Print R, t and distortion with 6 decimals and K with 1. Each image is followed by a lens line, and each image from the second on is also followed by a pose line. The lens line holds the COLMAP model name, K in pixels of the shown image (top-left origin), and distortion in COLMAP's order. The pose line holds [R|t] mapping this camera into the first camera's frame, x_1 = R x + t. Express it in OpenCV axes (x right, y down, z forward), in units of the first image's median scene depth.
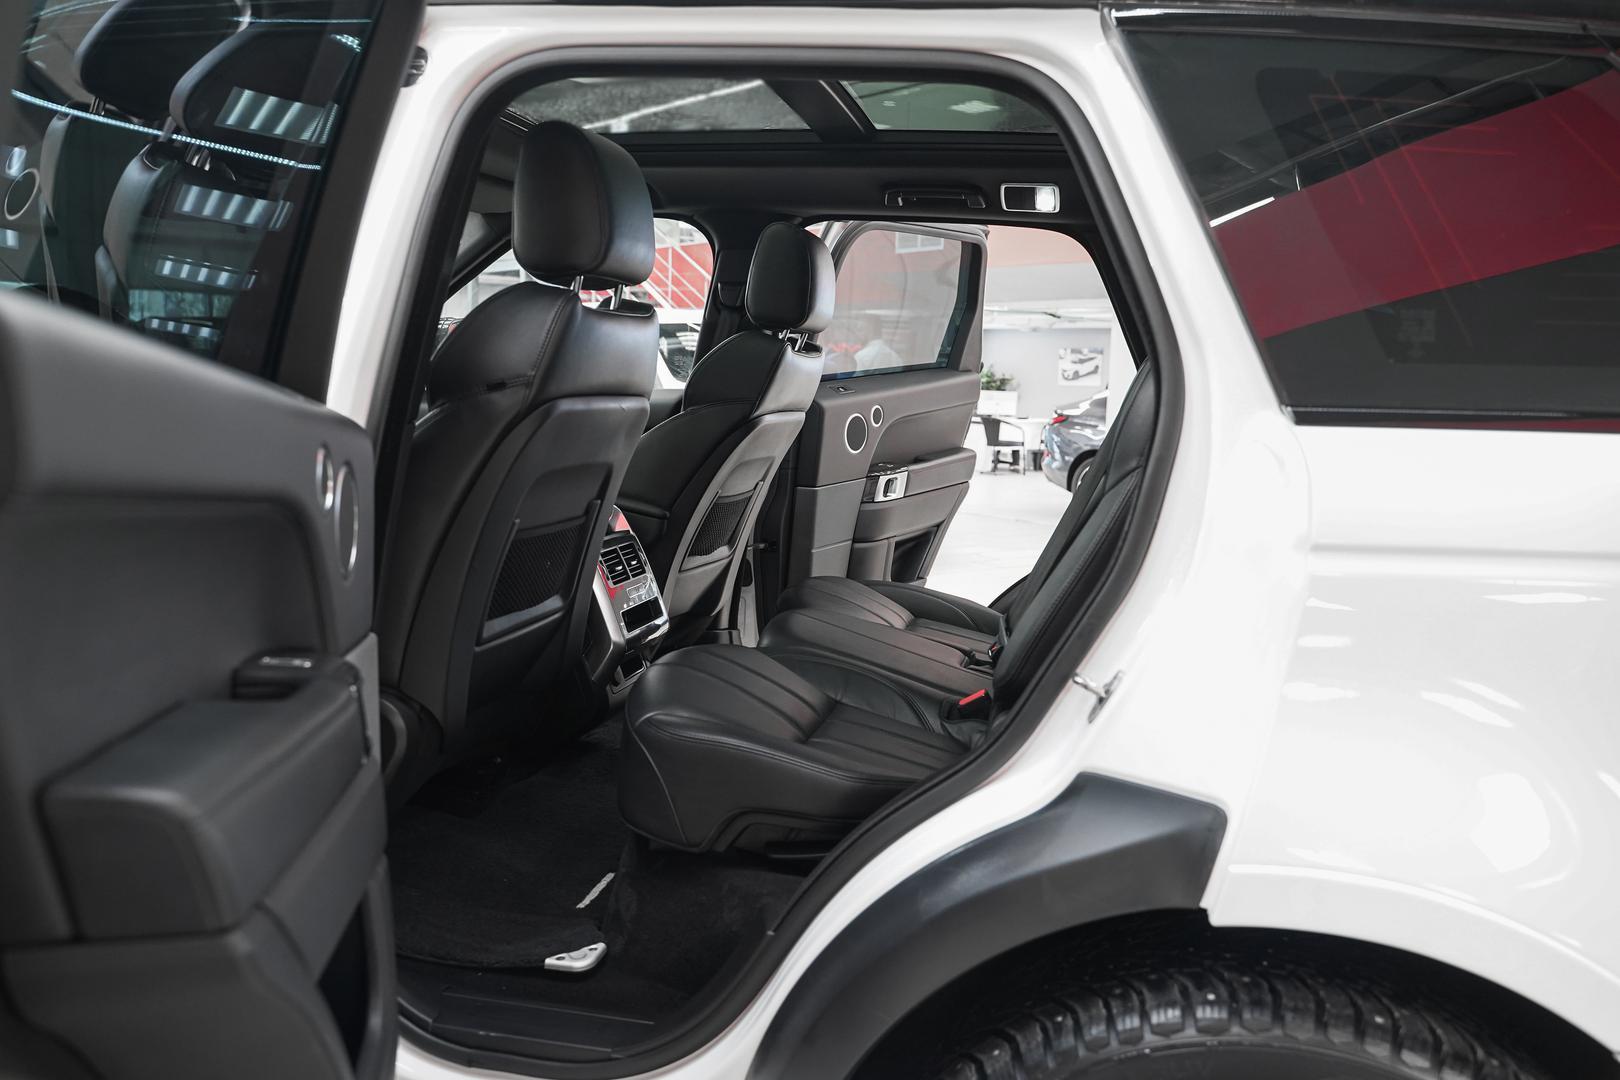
lens RADIAL K [[1297.4, 0, 810.0], [0, 1297.4, 540.0], [0, 0, 1]] dist [-0.012071, -0.002448]
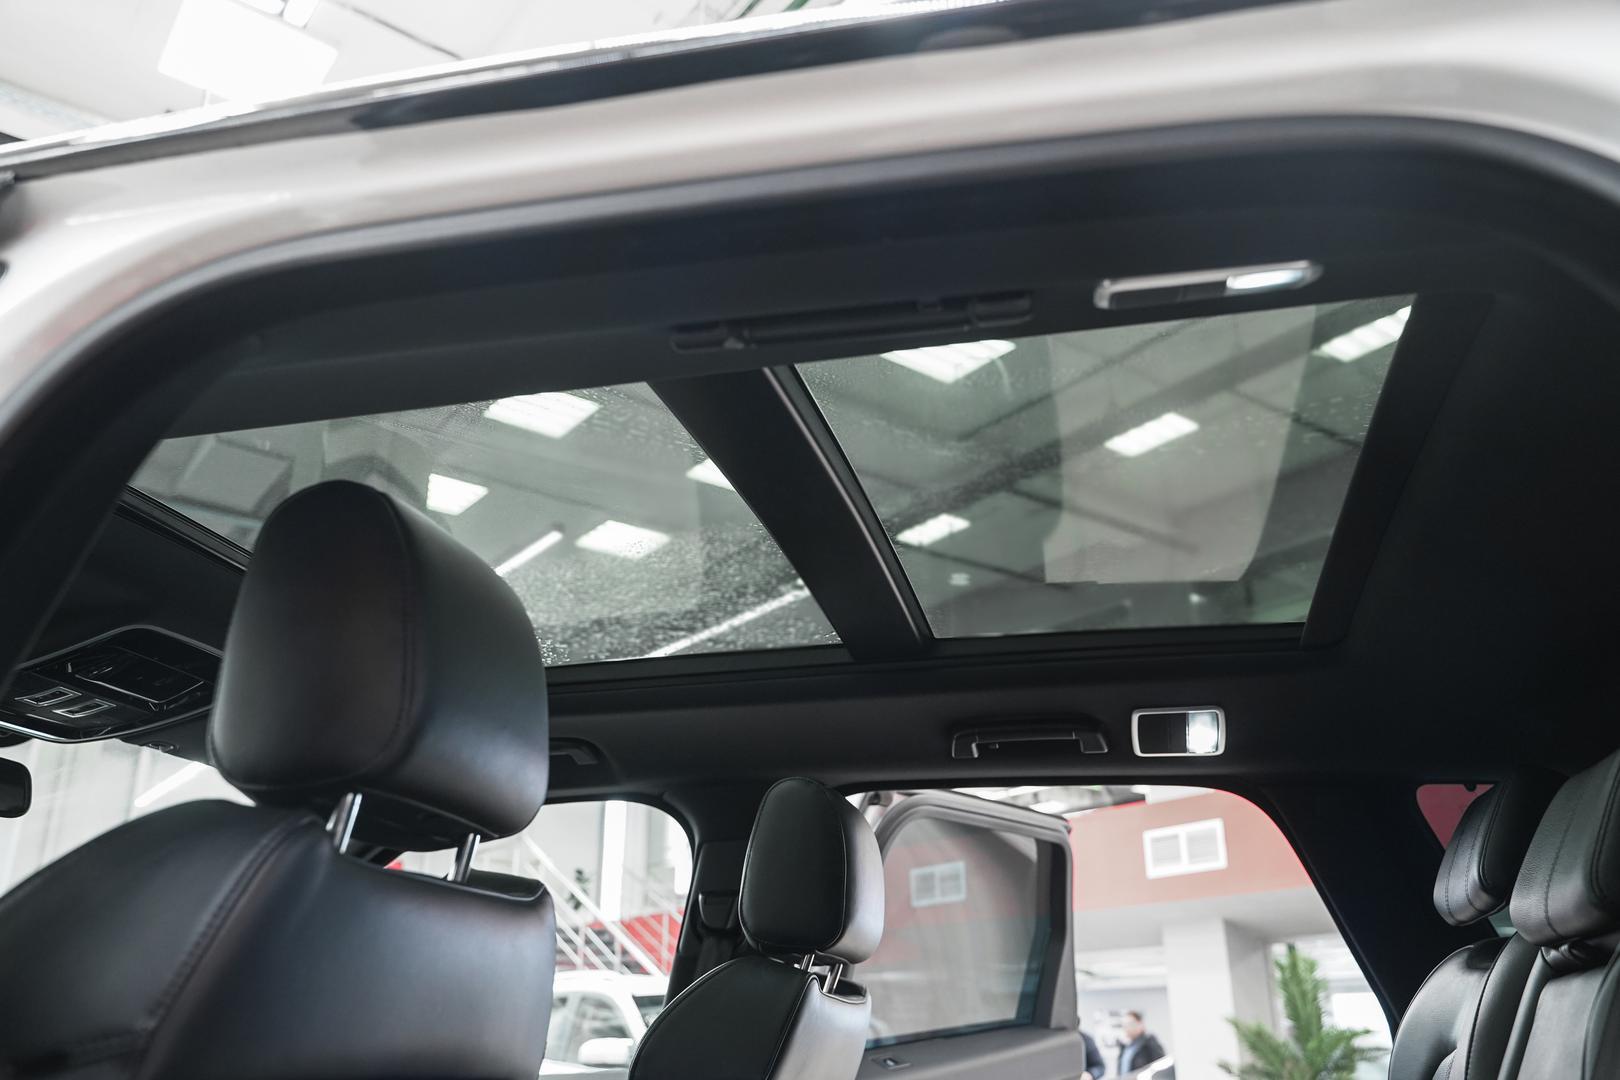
lens RADIAL K [[1297.4, 0, 810.0], [0, 1297.4, 540.0], [0, 0, 1]] dist [-0.012071, -0.002448]
pose [[0.999379, -0.034560, 0.006892, -0.014552], [0.033576, 0.874413, -0.484018, -0.040015], [0.010701, 0.483949, 0.875031, 0.376228]]
